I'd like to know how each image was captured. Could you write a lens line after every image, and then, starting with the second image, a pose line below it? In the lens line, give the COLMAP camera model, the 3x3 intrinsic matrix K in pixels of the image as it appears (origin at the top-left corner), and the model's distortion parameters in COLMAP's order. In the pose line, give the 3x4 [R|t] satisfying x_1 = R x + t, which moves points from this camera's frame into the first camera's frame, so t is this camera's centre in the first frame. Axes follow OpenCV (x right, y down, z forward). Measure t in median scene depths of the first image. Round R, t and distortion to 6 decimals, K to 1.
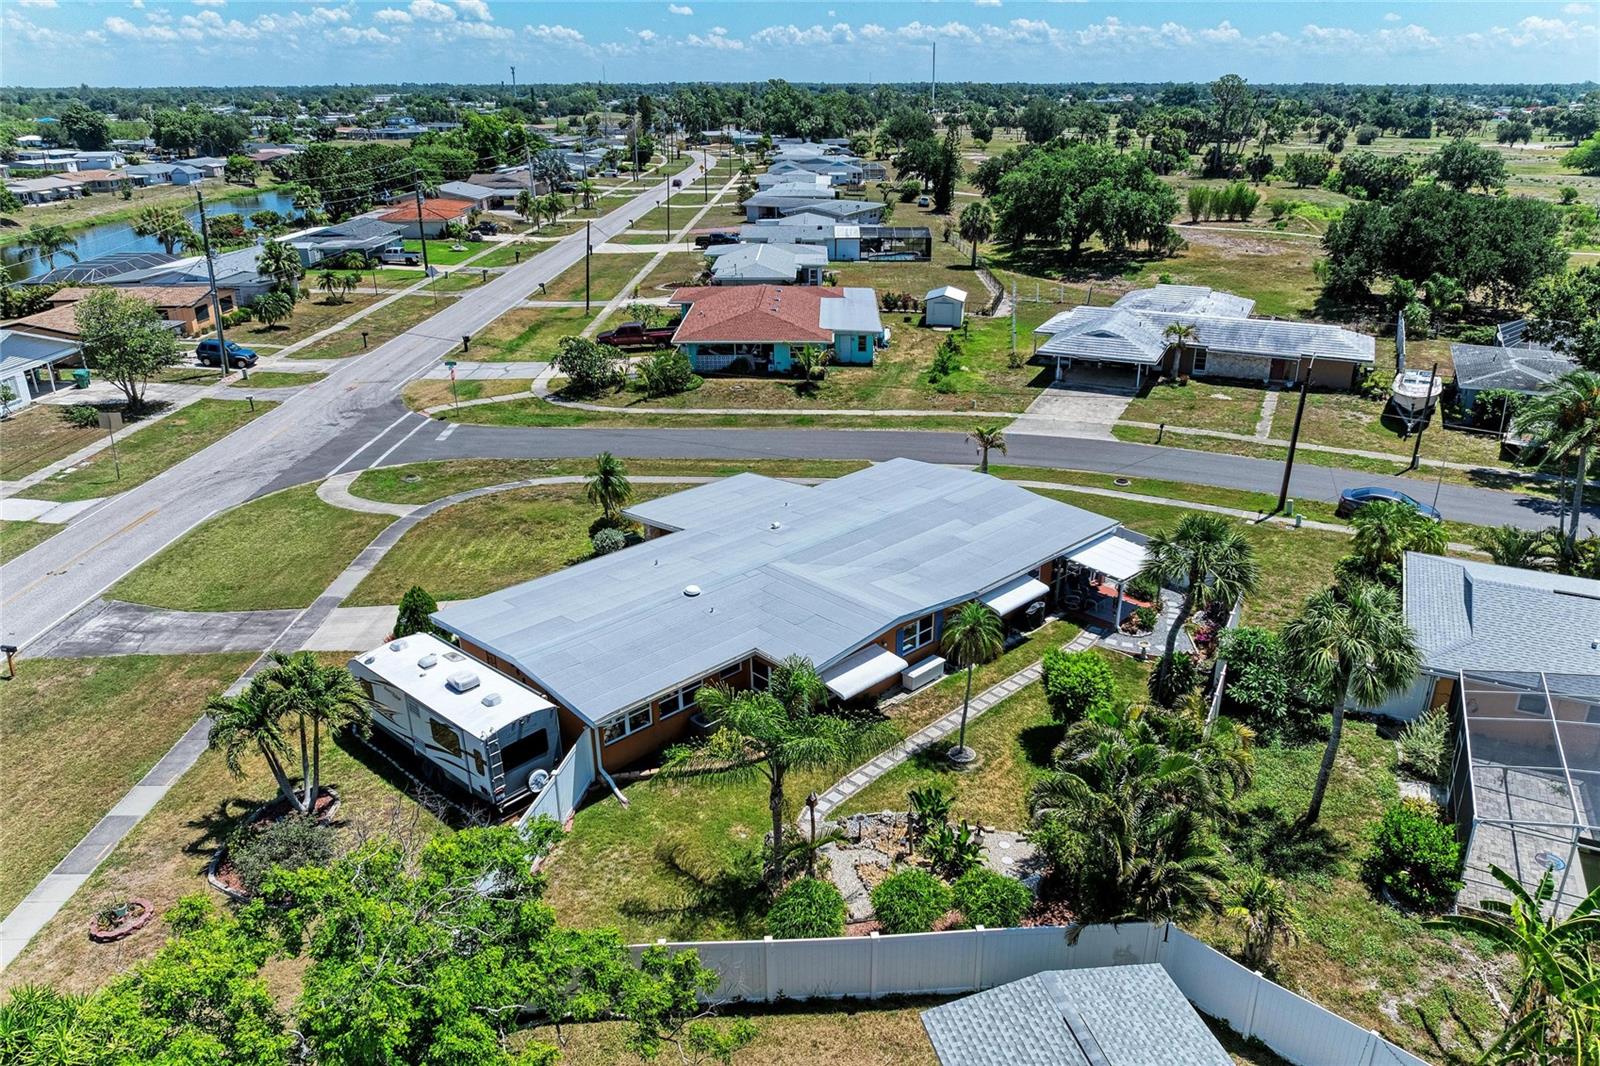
lens RADIAL K [[1130.3, 0, 814.5], [0, 1130.3, 538.0], [0, 0, 1]] dist [-0.014788, -0.003670]
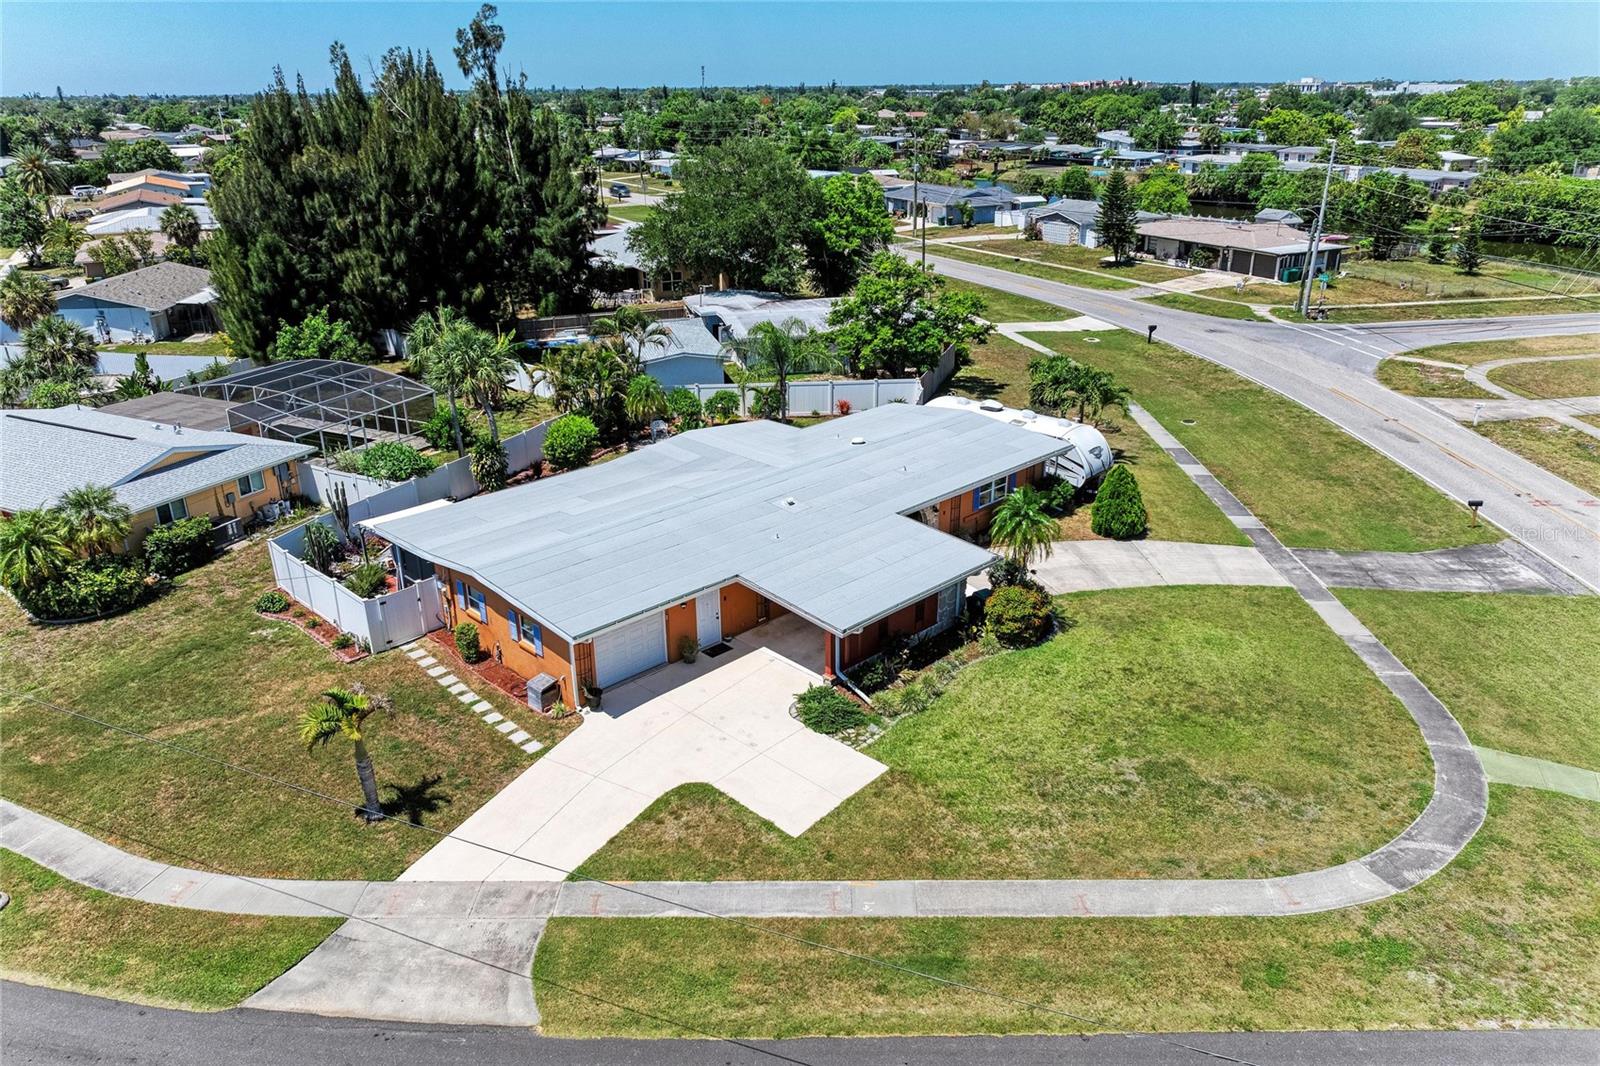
lens RADIAL K [[1125.5, 0, 794.3], [0, 1125.5, 532.9], [0, 0, 1]] dist [-0.016177, -0.005151]
pose [[-0.999904, 0.004668, 0.013042, -0.036977], [0.012411, 0.720097, 0.693763, -0.447014], [-0.006153, 0.693858, -0.720086, 1.237491]]
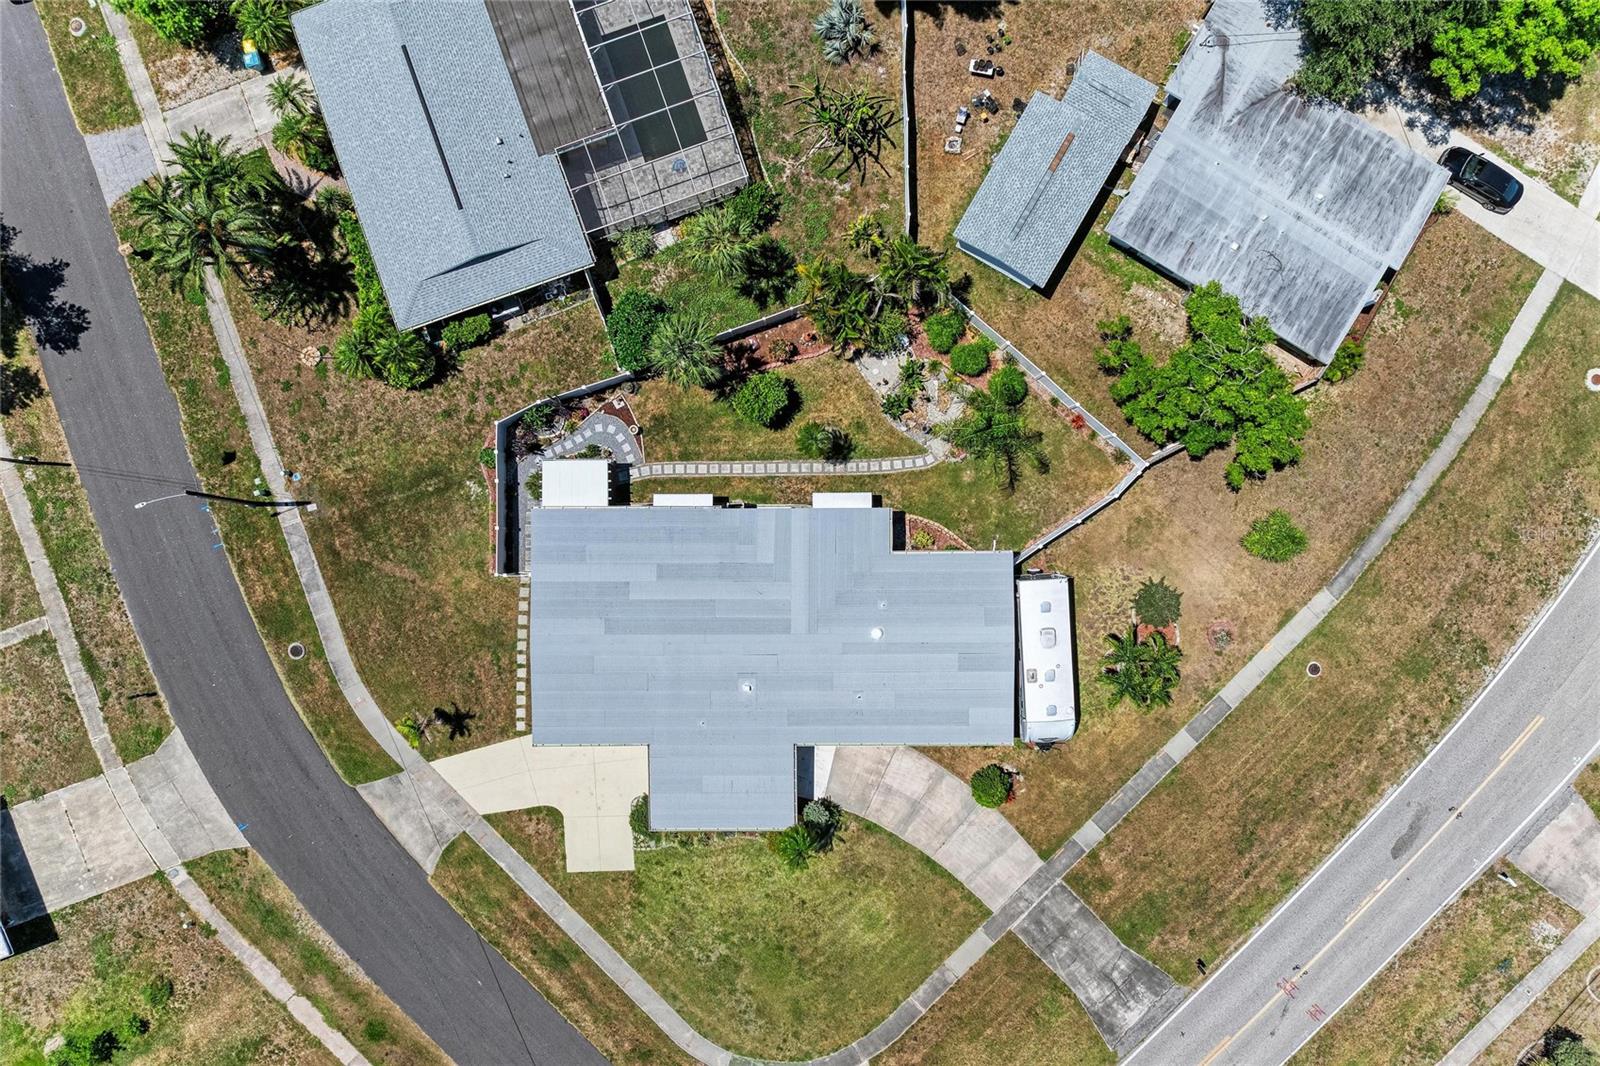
lens RADIAL K [[1130.3, 0, 814.5], [0, 1130.3, 538.0], [0, 0, 1]] dist [-0.014788, -0.003670]
pose [[-0.709010, -0.705176, -0.005637, 0.028336], [0.263004, -0.271834, 0.925708, -0.836614], [-0.654319, 0.654854, 0.378197, 0.276979]]
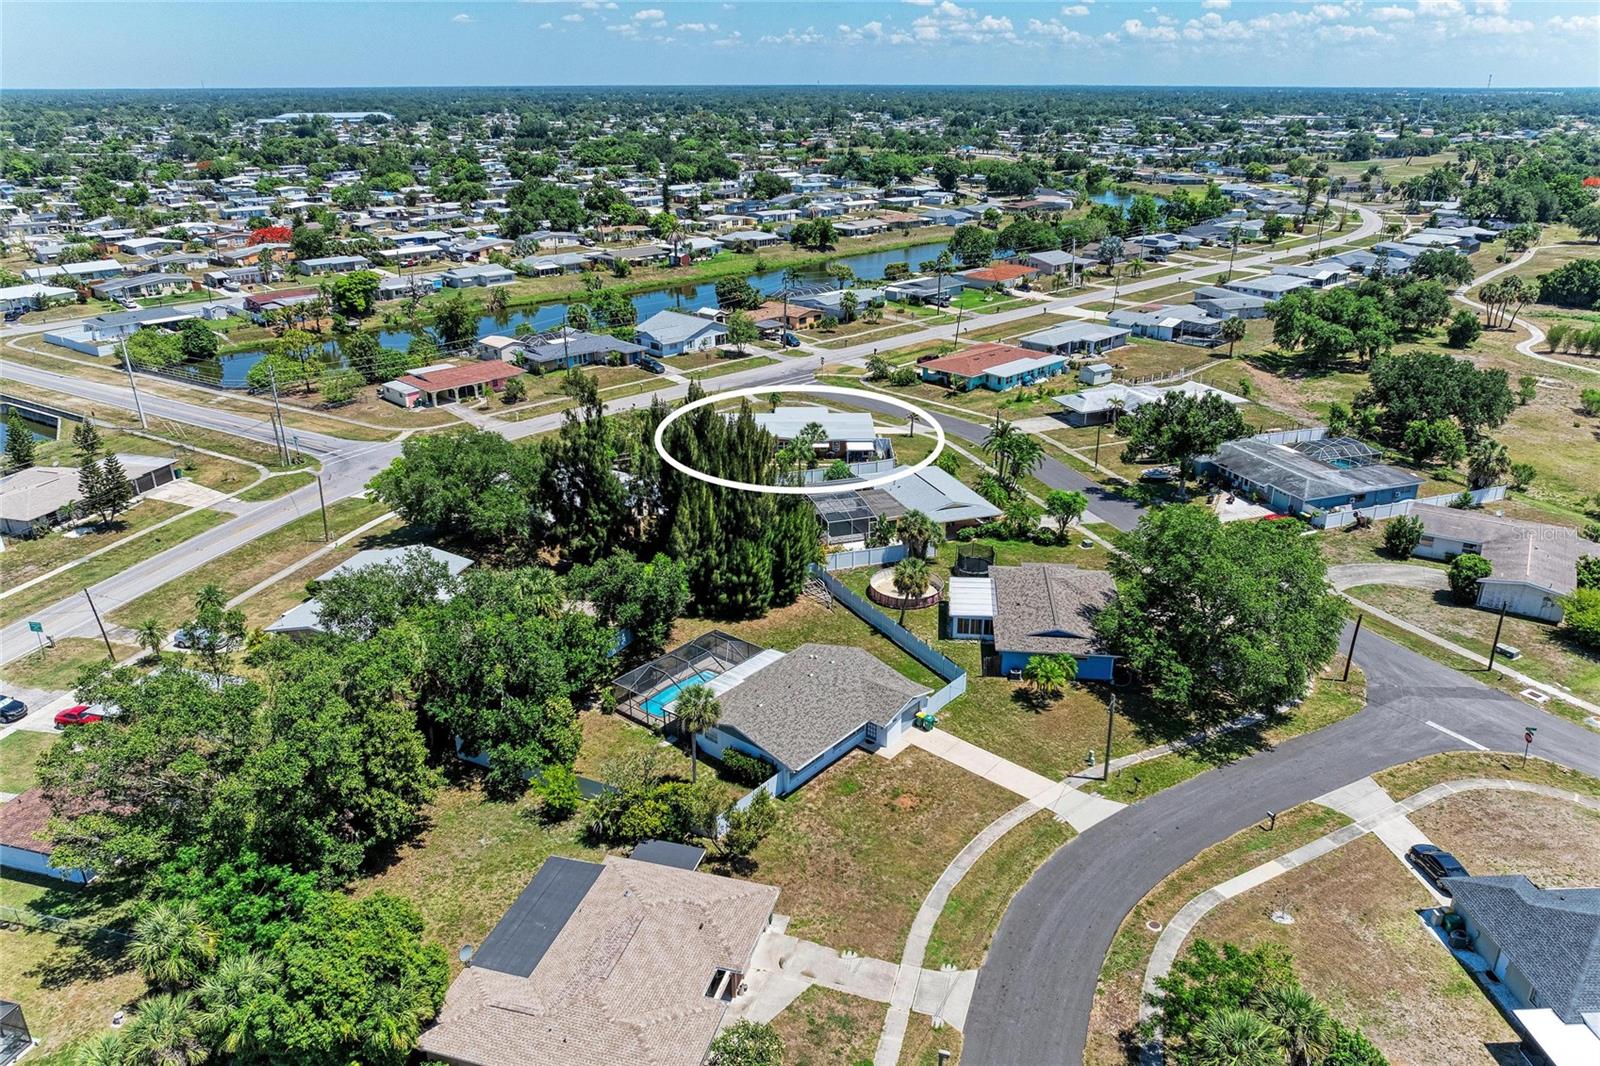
lens RADIAL K [[1130.3, 0, 814.5], [0, 1130.3, 538.0], [0, 0, 1]] dist [-0.014788, -0.003670]
pose [[0.717537, 0.265360, -0.643991, 1.742108], [-0.262717, 0.959402, 0.102607, -0.020991], [0.645074, 0.095564, 0.758121, -1.142007]]
